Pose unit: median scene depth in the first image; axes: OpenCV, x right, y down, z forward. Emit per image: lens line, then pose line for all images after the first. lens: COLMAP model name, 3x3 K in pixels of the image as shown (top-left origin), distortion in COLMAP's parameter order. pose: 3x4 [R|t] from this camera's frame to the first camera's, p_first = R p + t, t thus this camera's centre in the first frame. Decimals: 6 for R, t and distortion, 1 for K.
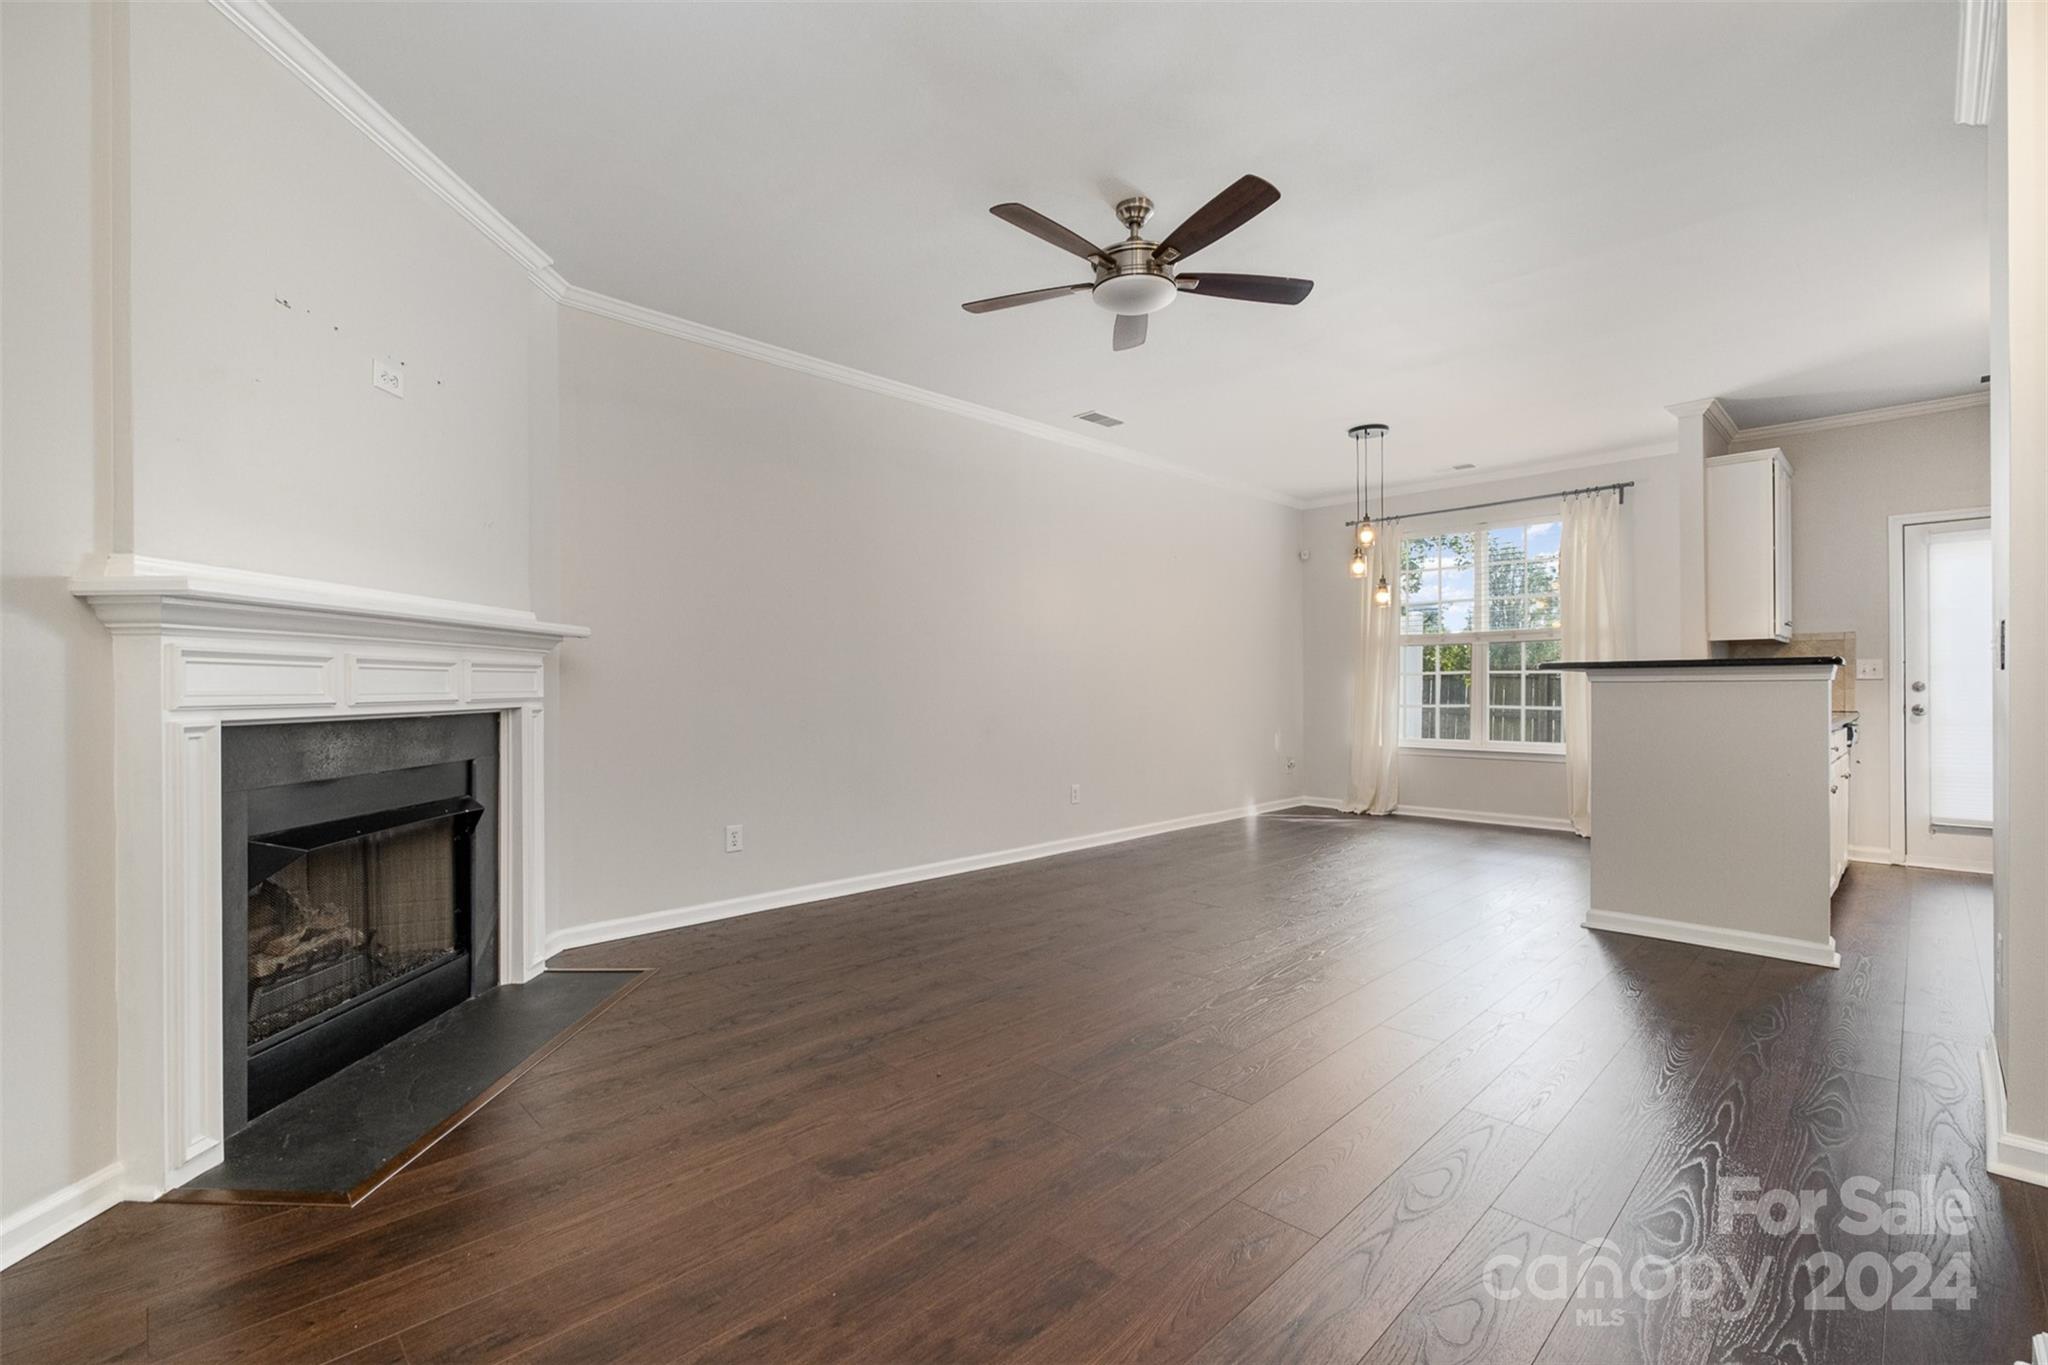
lens RADIAL K [[907.5, 0, 1028.6], [0, 907.5, 676.7], [0, 0, 1]] dist [-0.002421, -0.000050]
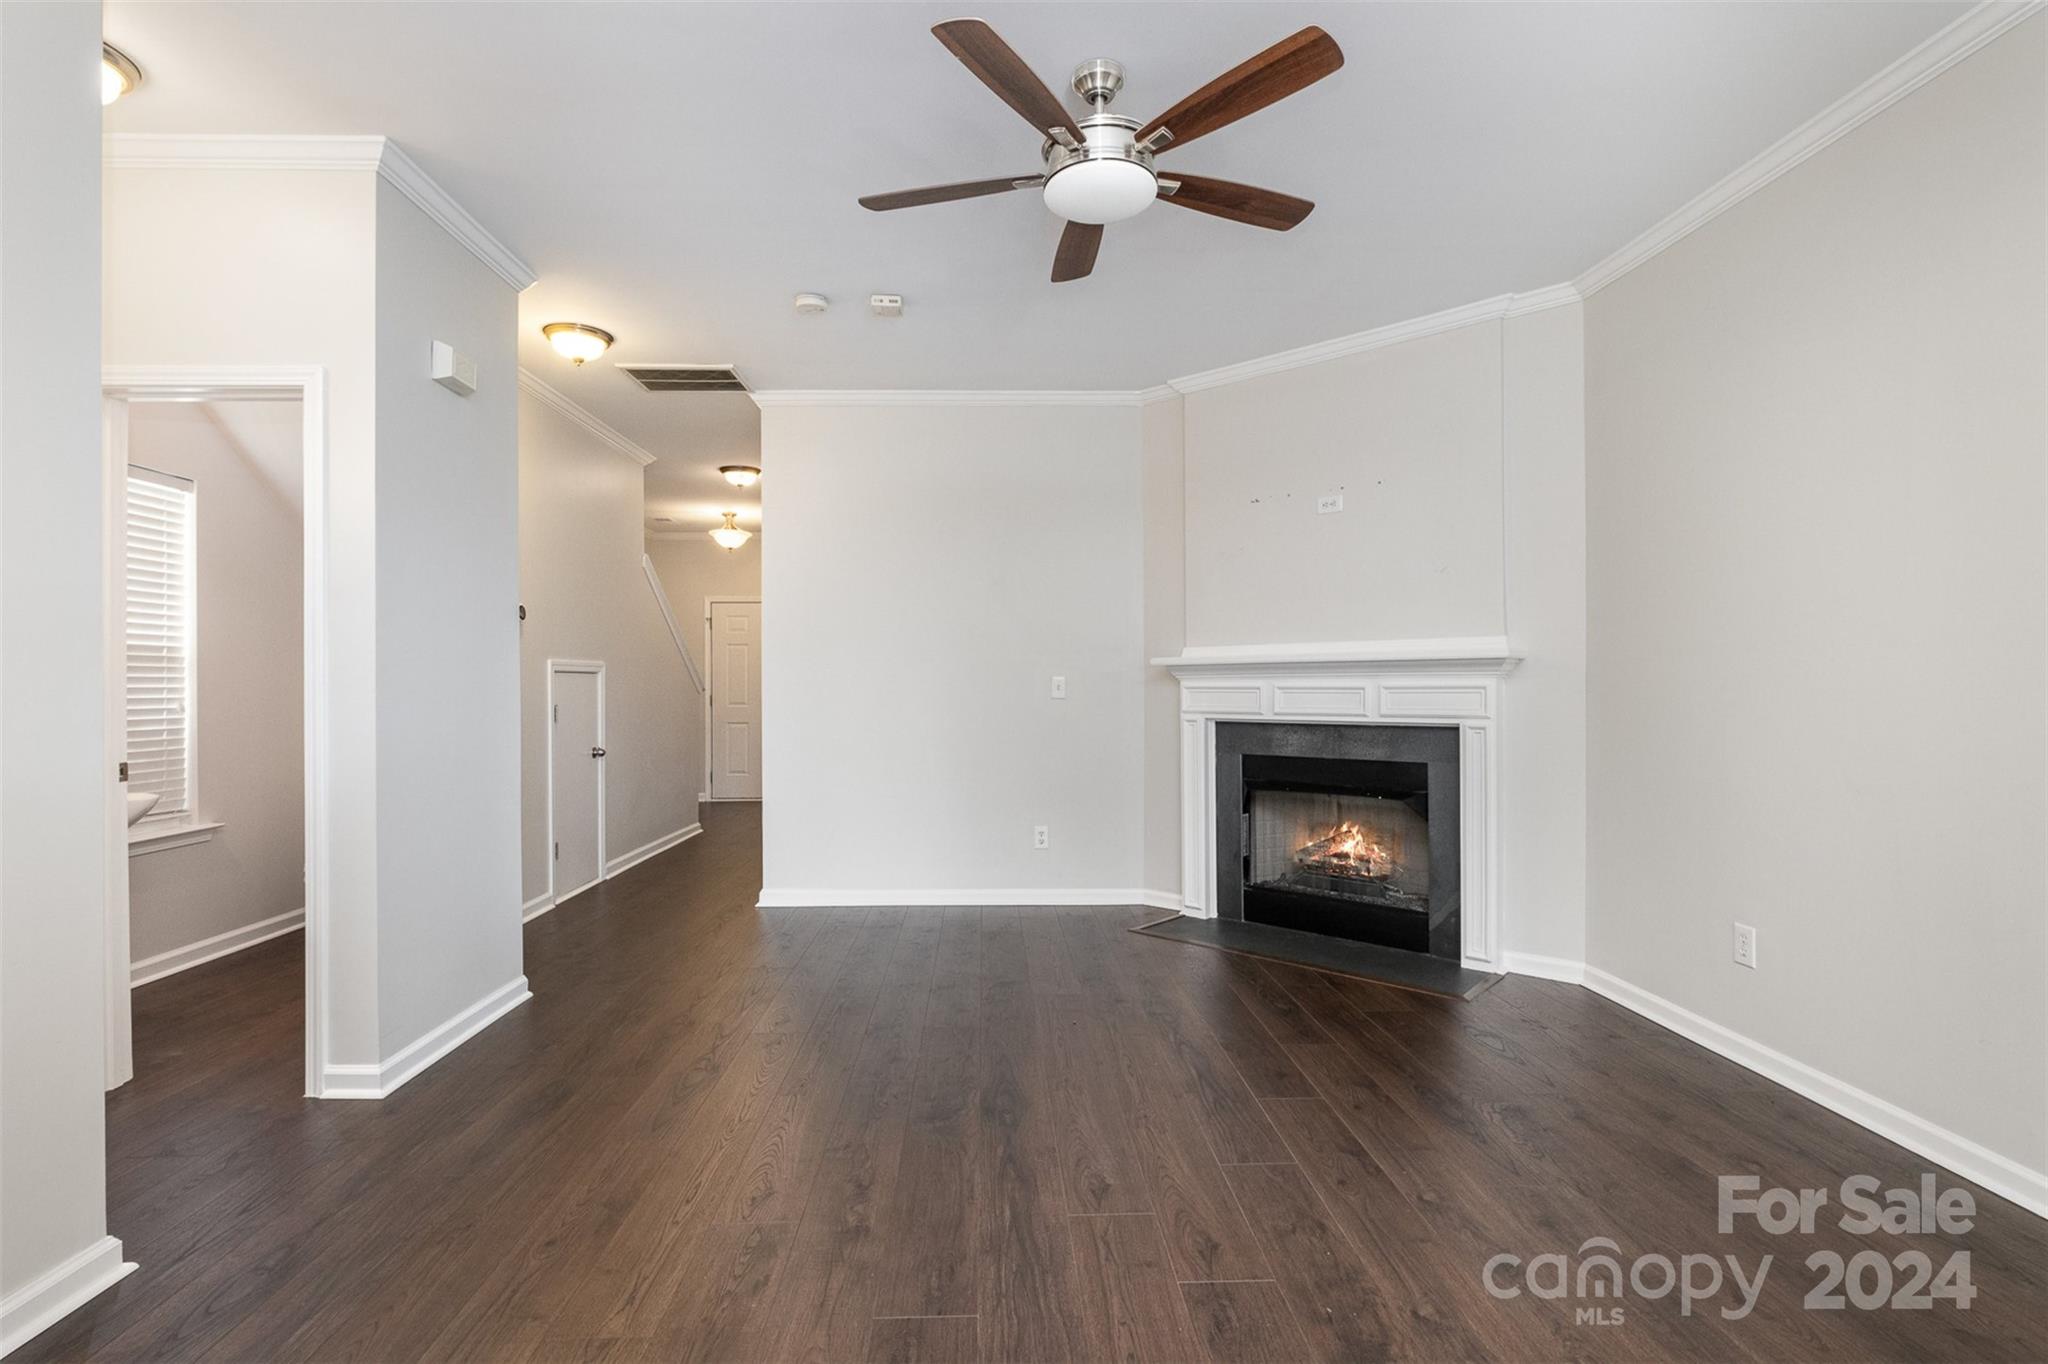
lens RADIAL K [[907.5, 0, 1021.2], [0, 907.5, 691.2], [0, 0, 1]] dist [-0.002421, -0.000050]
pose [[-0.676146, -0.004337, -0.736755, 0.789262], [0.005435, 0.999926, -0.010874, 0.003413], [0.736747, -0.011357, -0.676073, 1.655292]]
